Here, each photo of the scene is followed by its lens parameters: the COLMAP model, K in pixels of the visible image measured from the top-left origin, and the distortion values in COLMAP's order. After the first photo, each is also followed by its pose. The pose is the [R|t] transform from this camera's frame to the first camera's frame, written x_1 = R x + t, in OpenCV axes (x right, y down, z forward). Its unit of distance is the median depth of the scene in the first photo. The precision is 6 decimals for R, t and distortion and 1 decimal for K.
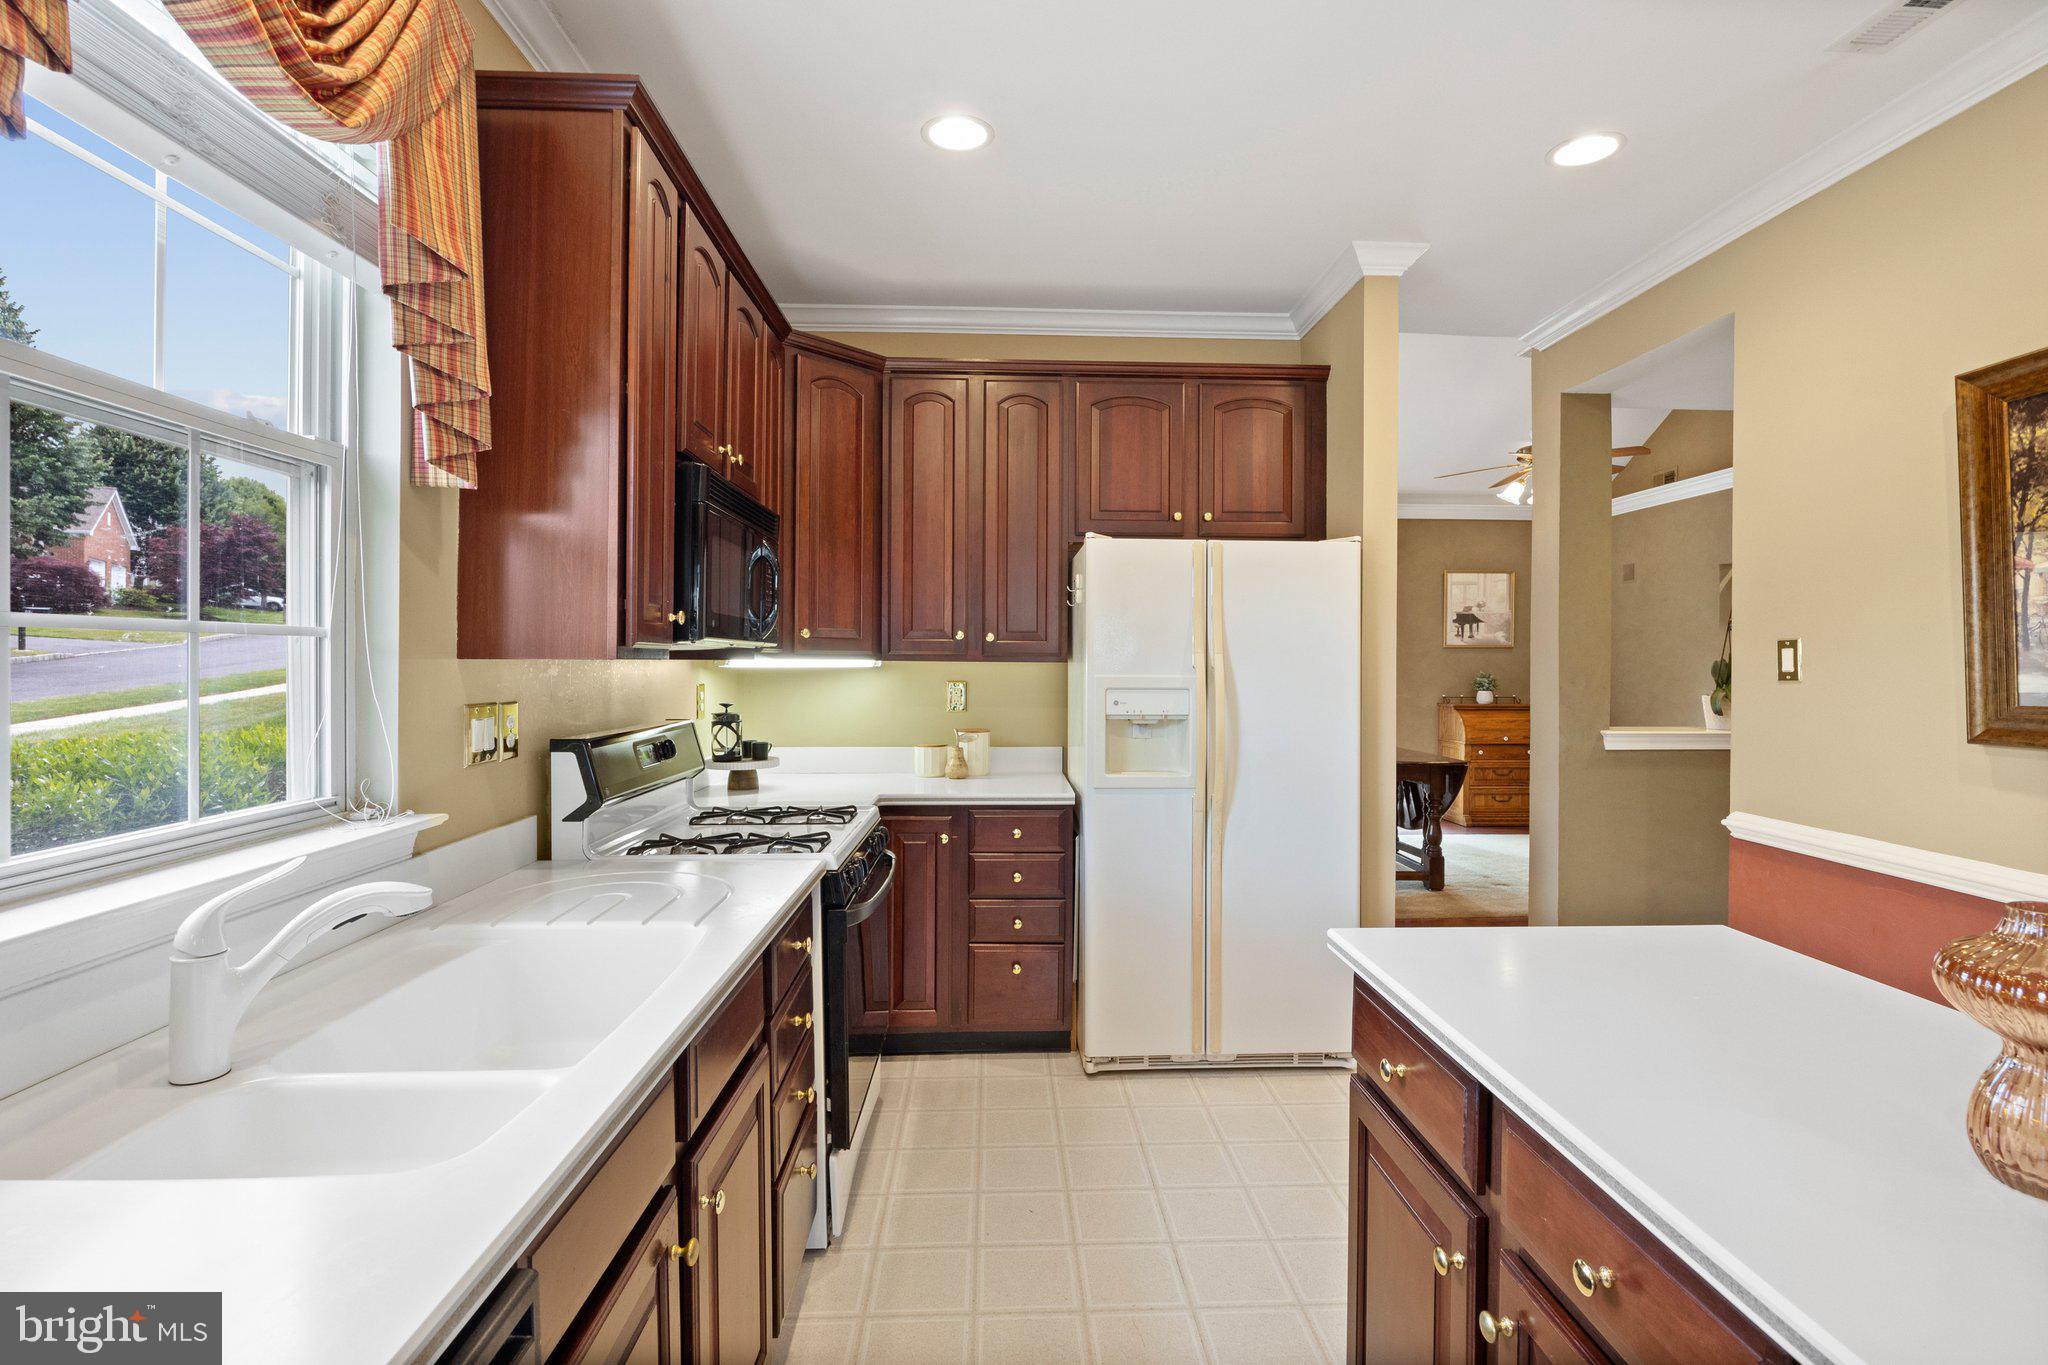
lens RADIAL K [[957.4, 0, 1031.8], [0, 957.4, 662.8], [0, 0, 1]] dist [-0.013122, 0.000198]
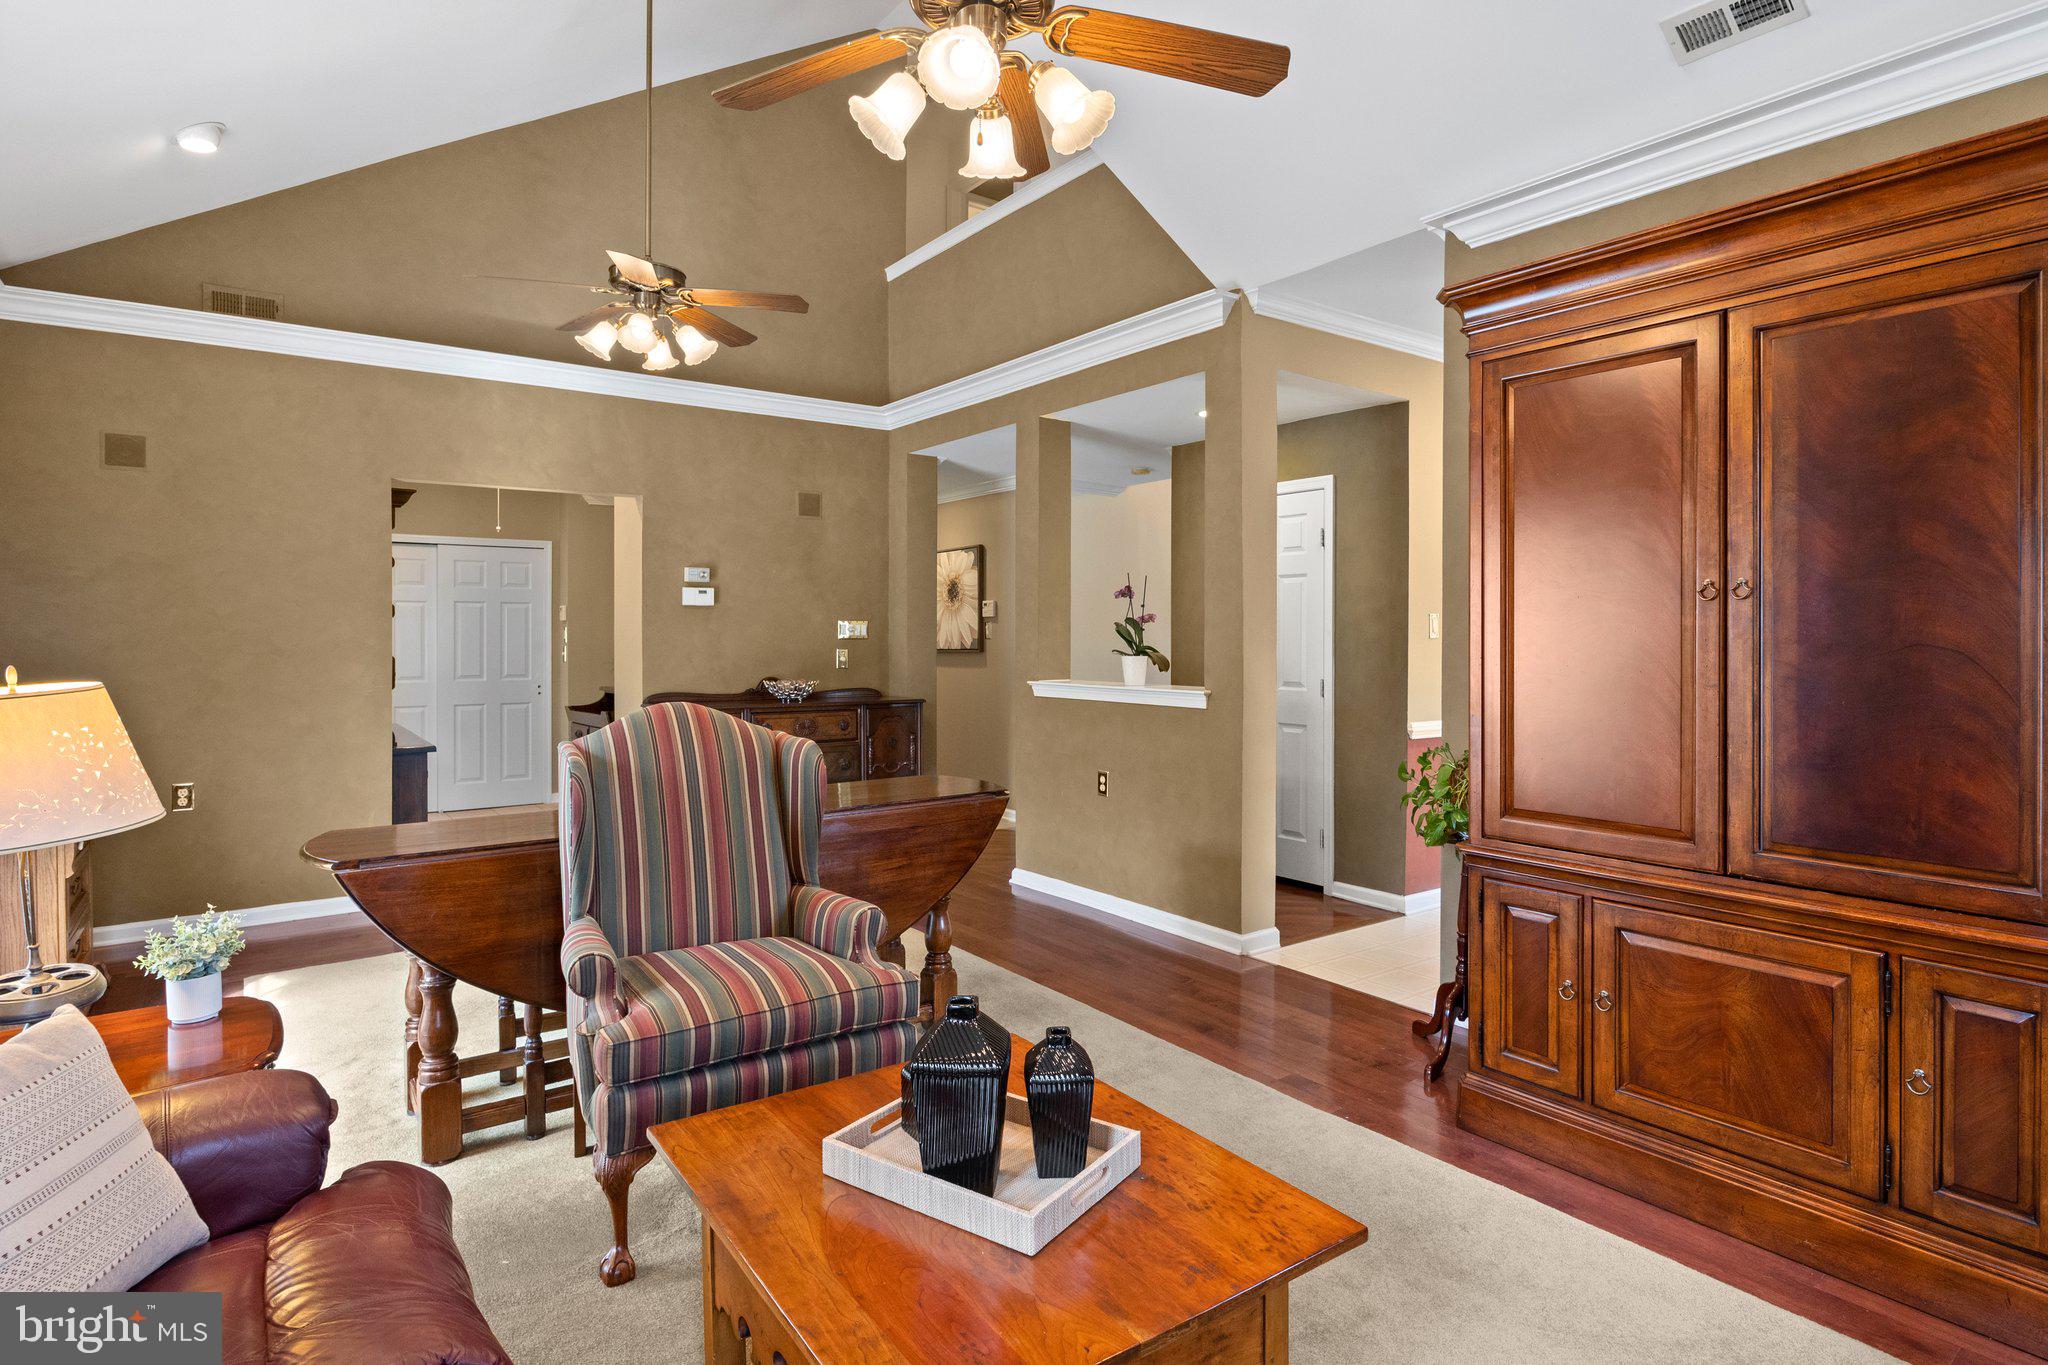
lens RADIAL K [[1085.3, 0, 1035.4], [0, 1085.3, 660.3], [0, 0, 1]] dist [-0.001927, -0.000848]
pose [[-0.558512, -0.020638, 0.829240, -0.317930], [-0.004936, 0.999755, 0.021557, 0.010290], [-0.829482, 0.007947, -0.558477, 2.107787]]
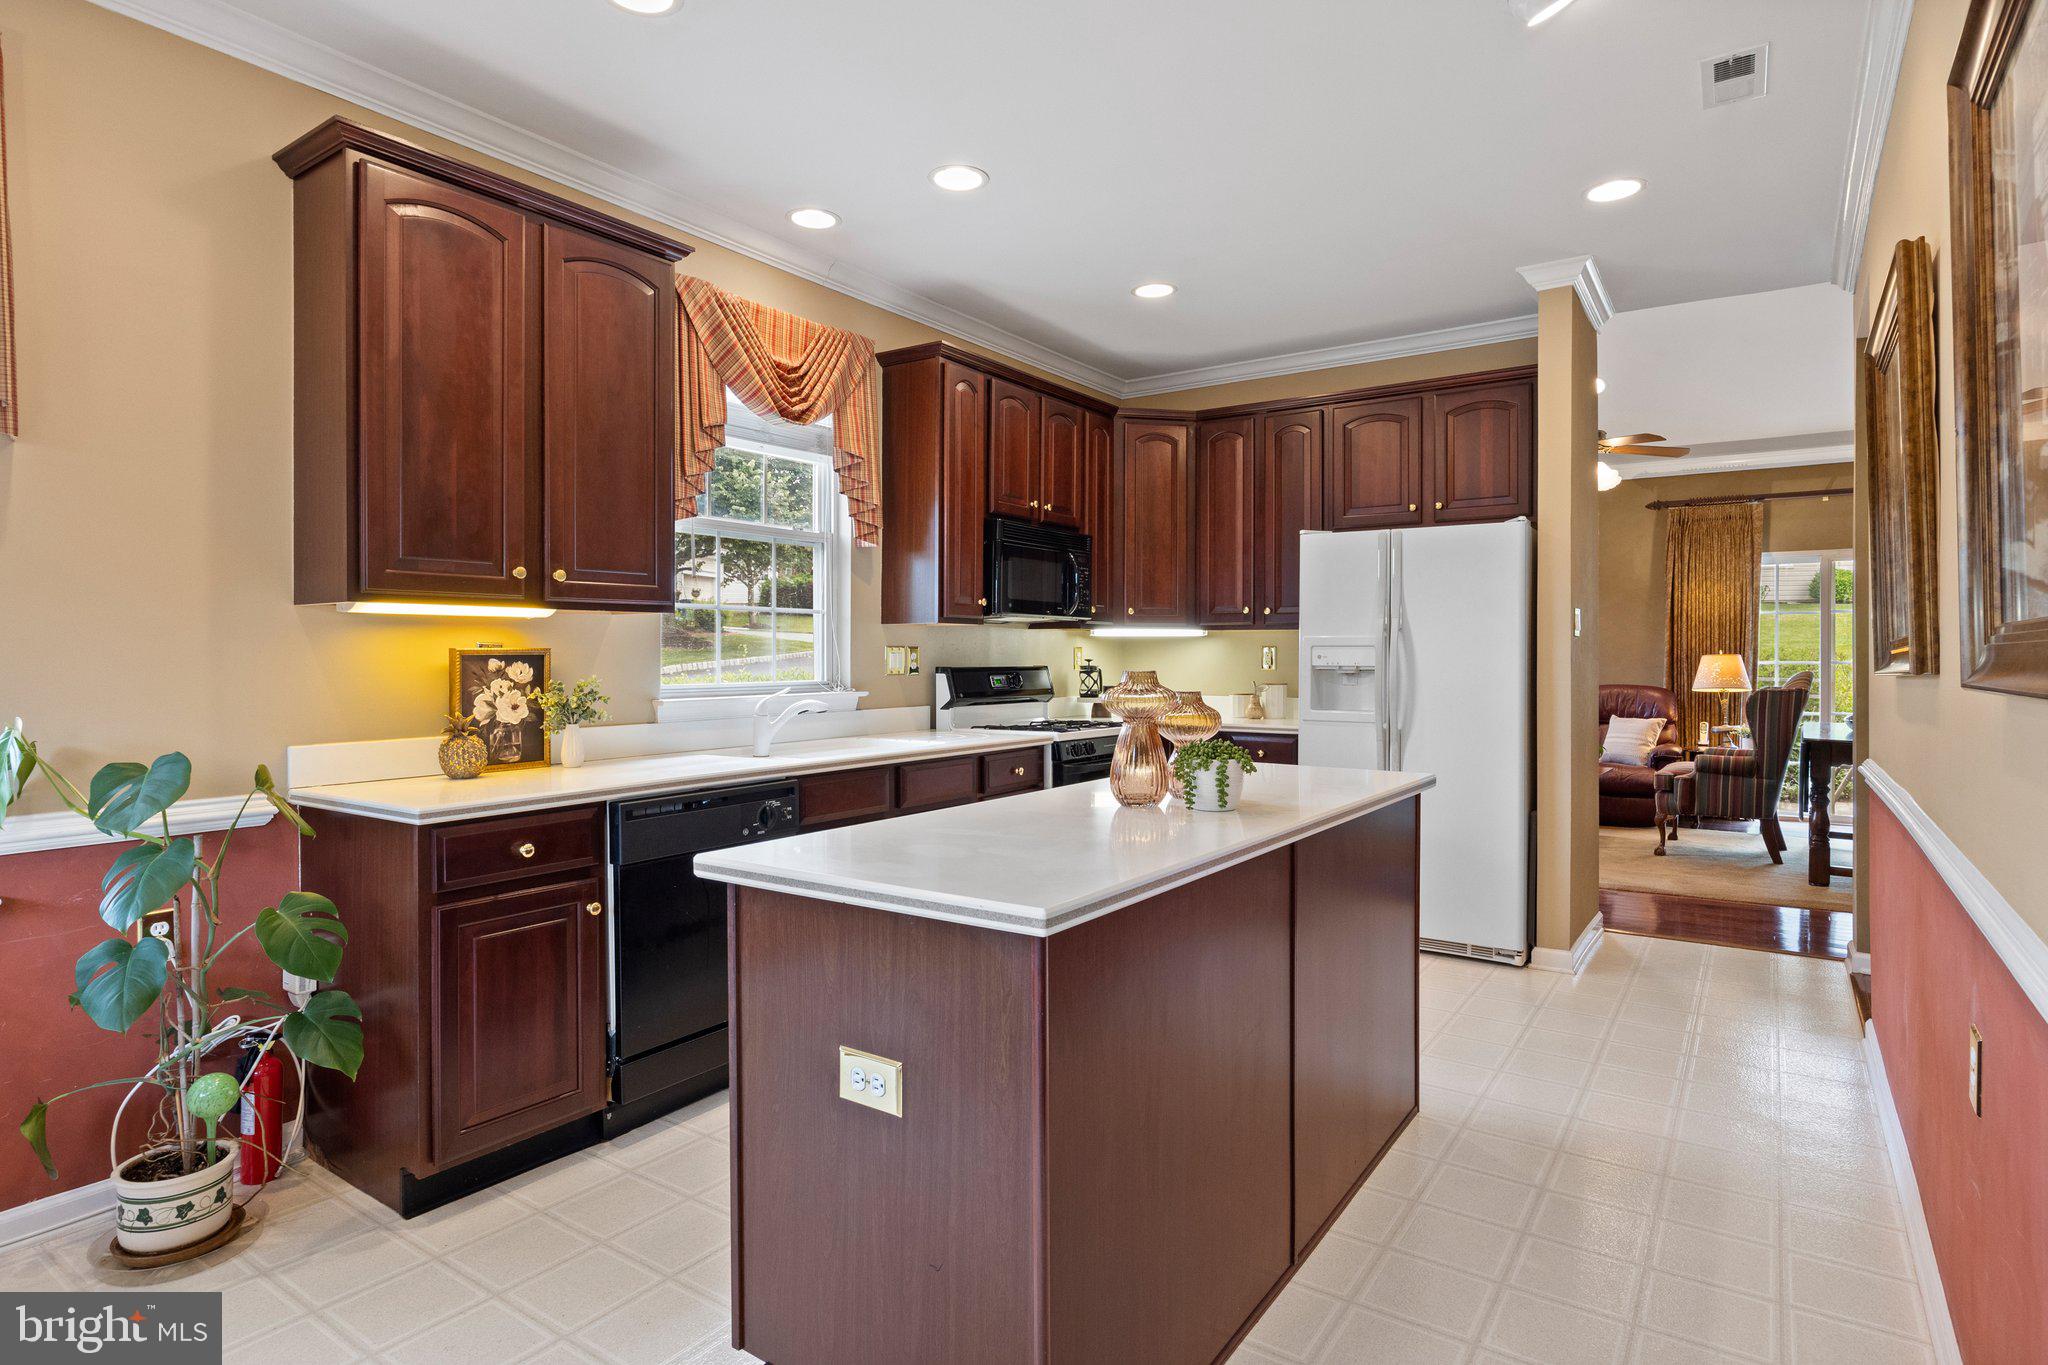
lens RADIAL K [[1085.3, 0, 1035.4], [0, 1085.3, 660.3], [0, 0, 1]] dist [-0.001927, -0.000848]
pose [[0.803028, -0.000714, -0.595941, 0.603751], [0.002058, 0.999997, 0.001575, 0.039207], [0.595938, -0.002491, 0.803026, -0.405210]]
